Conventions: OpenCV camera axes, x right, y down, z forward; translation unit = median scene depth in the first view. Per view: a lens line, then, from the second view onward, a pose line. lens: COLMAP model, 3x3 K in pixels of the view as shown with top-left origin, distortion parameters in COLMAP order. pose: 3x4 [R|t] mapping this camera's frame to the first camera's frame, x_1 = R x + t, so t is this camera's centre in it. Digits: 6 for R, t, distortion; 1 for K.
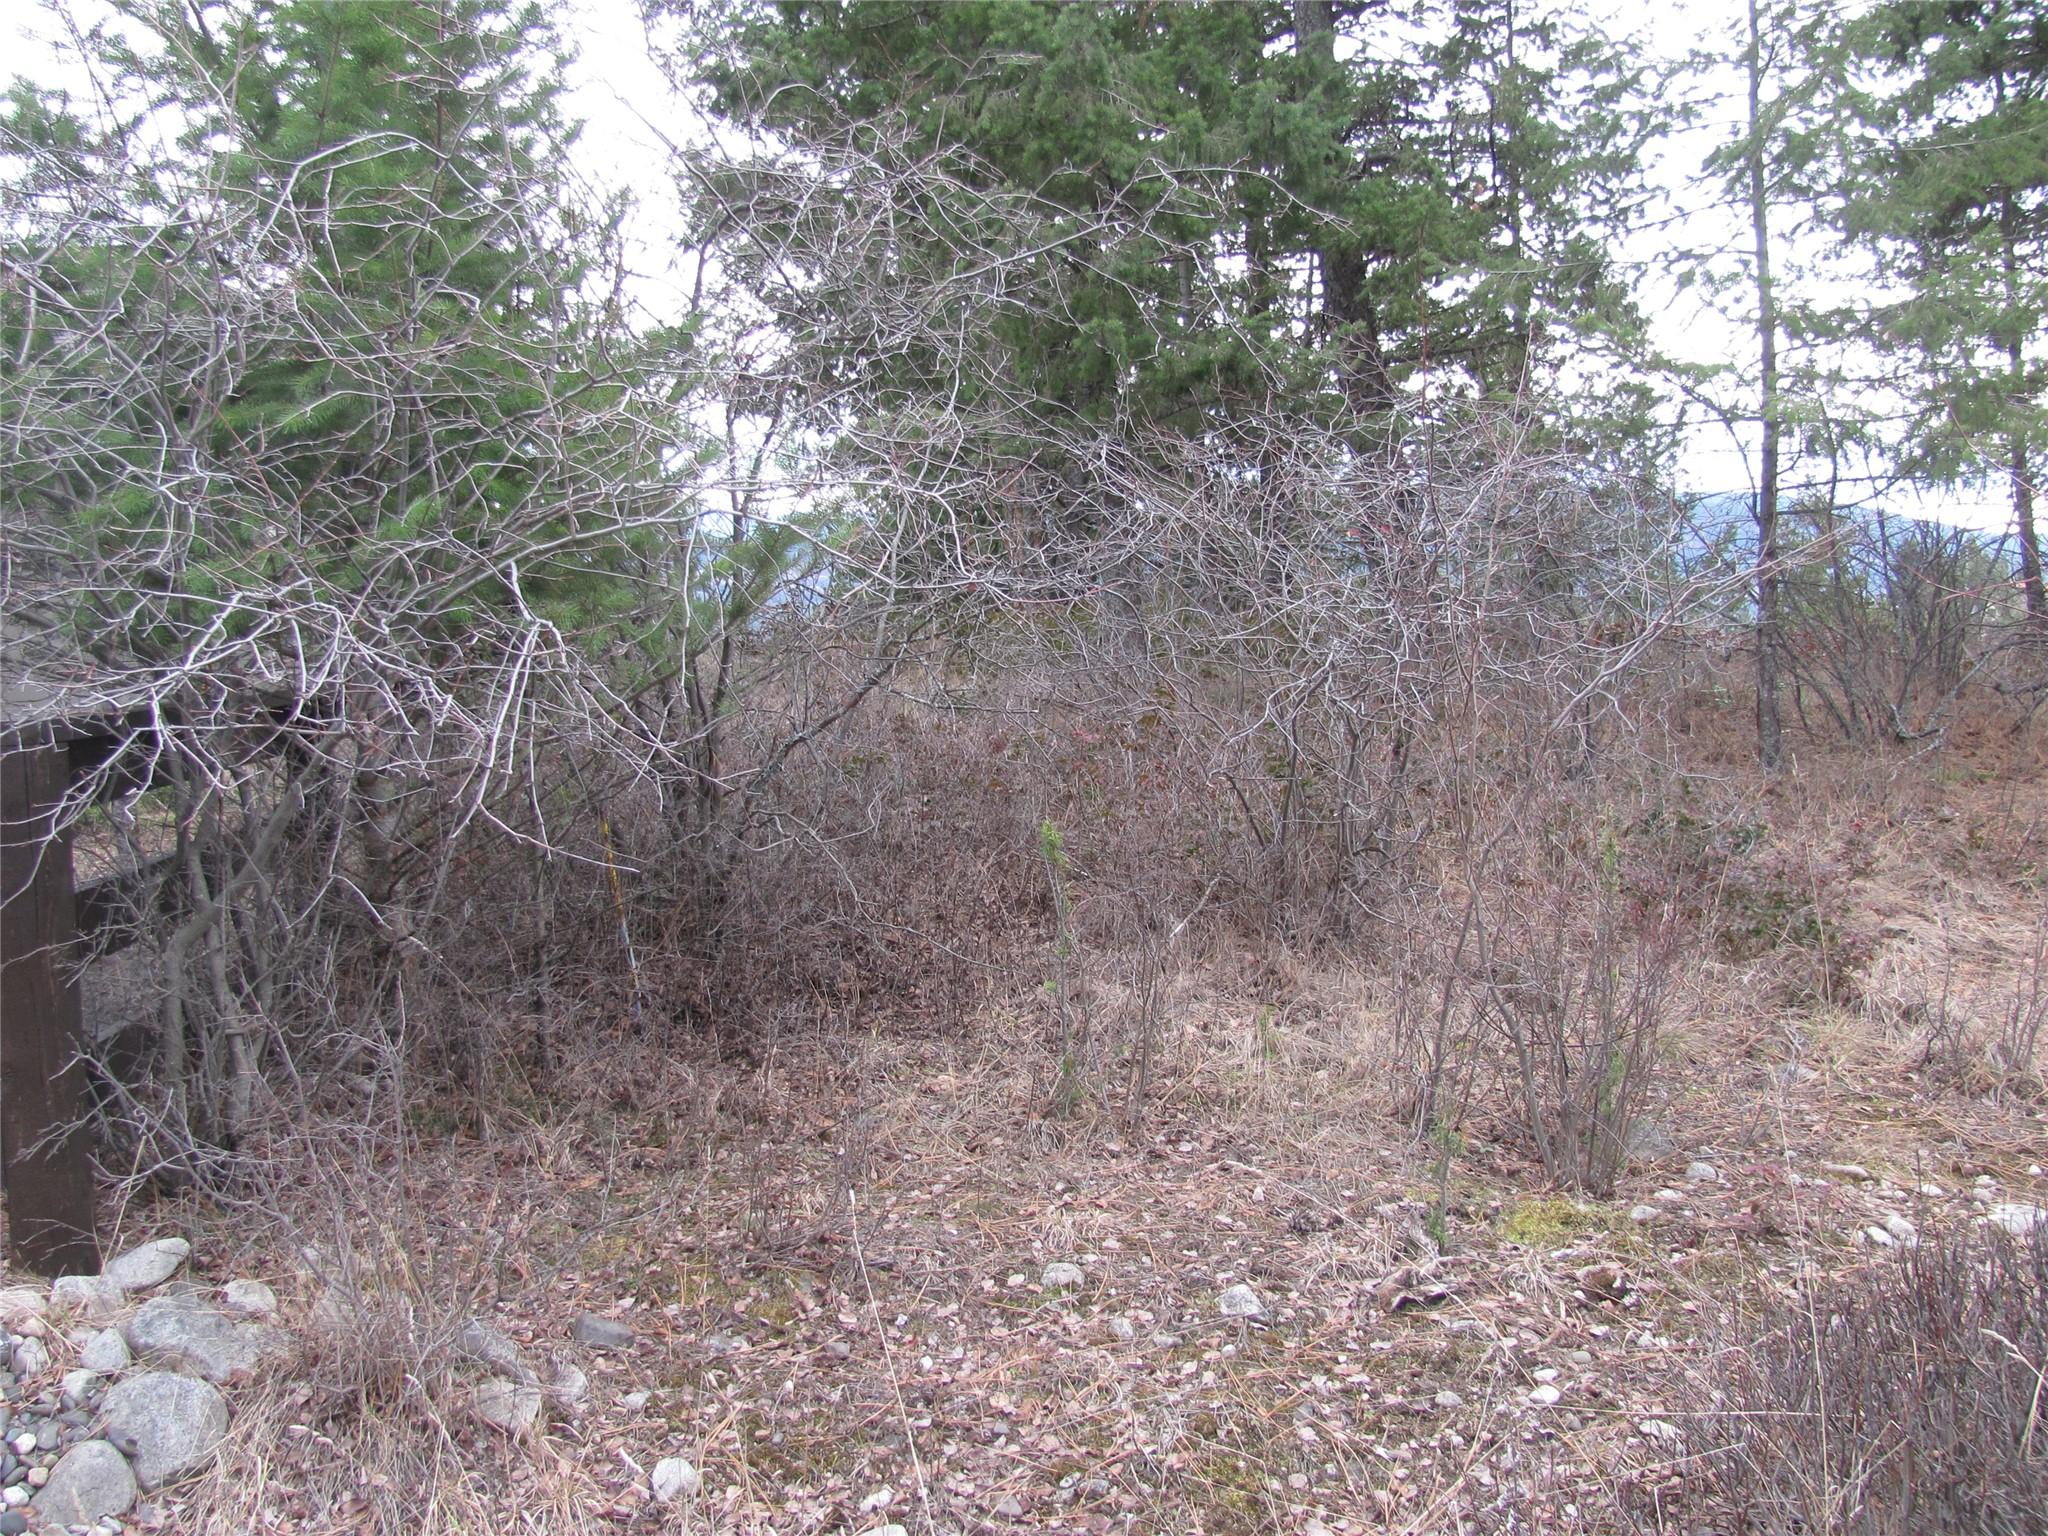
lens RADIAL K [[2140.8, 0, 964.3], [0, 2140.8, 773.8], [0, 0, 1]] dist [-0.217569, 0.303605]
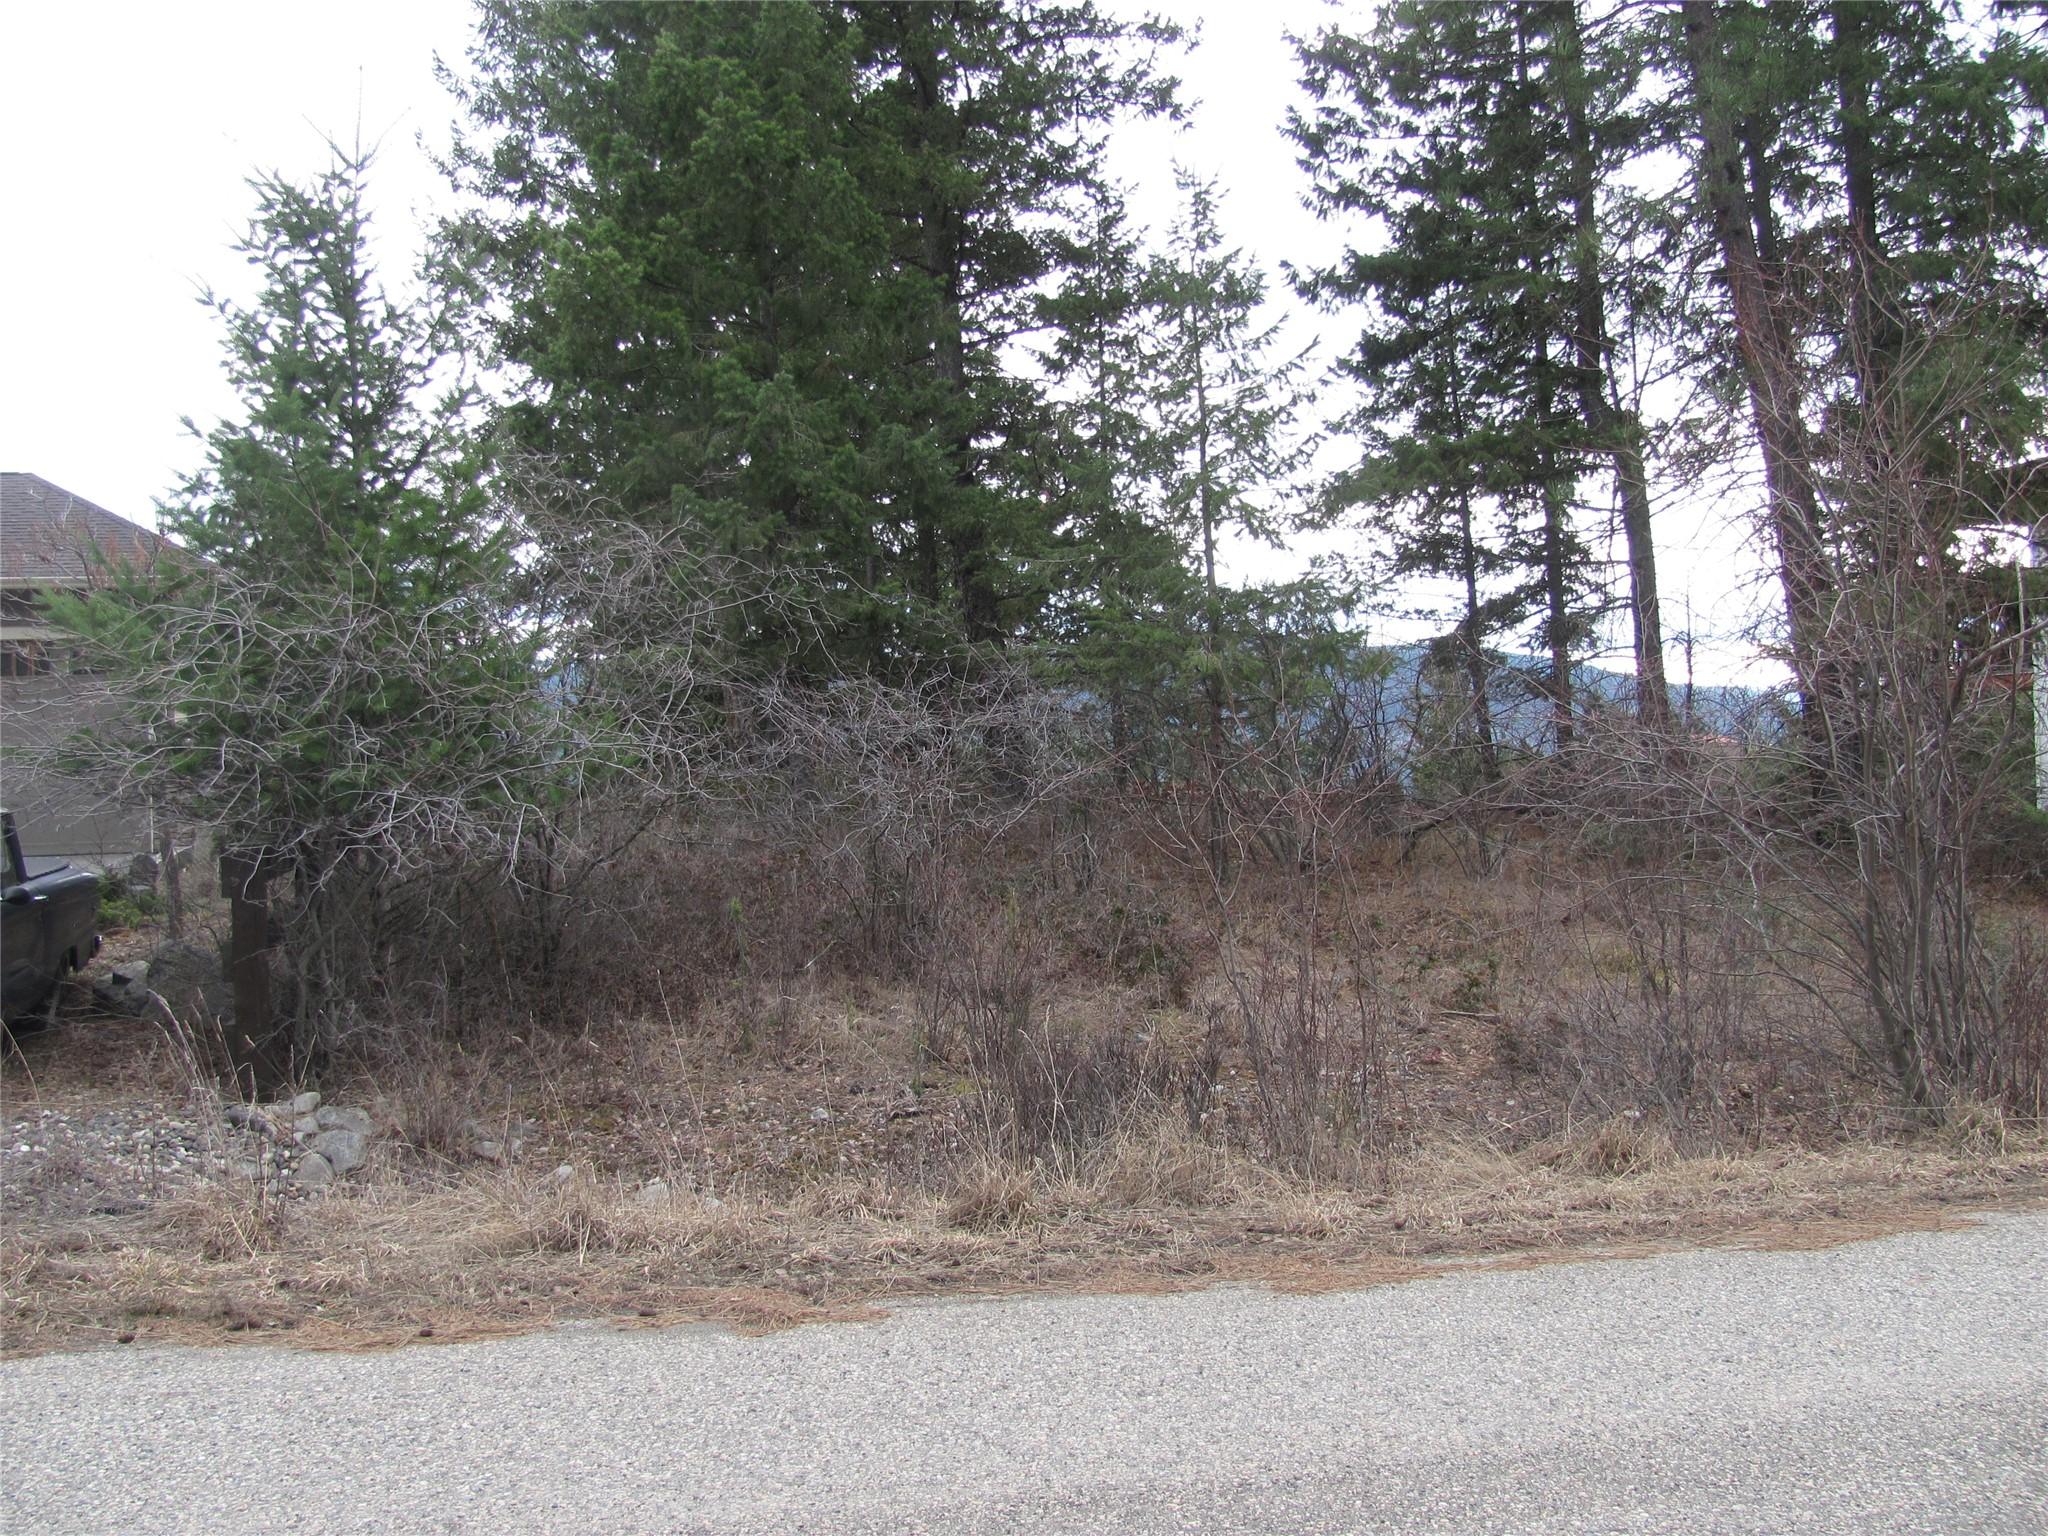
lens RADIAL K [[2140.8, 0, 964.3], [0, 2140.8, 773.8], [0, 0, 1]] dist [-0.217569, 0.303605]
pose [[0.991919, 0.006258, 0.126717, -0.000341], [0.002583, 0.997580, -0.069482, 0.039285], [-0.126845, 0.069248, 0.989502, -0.877177]]
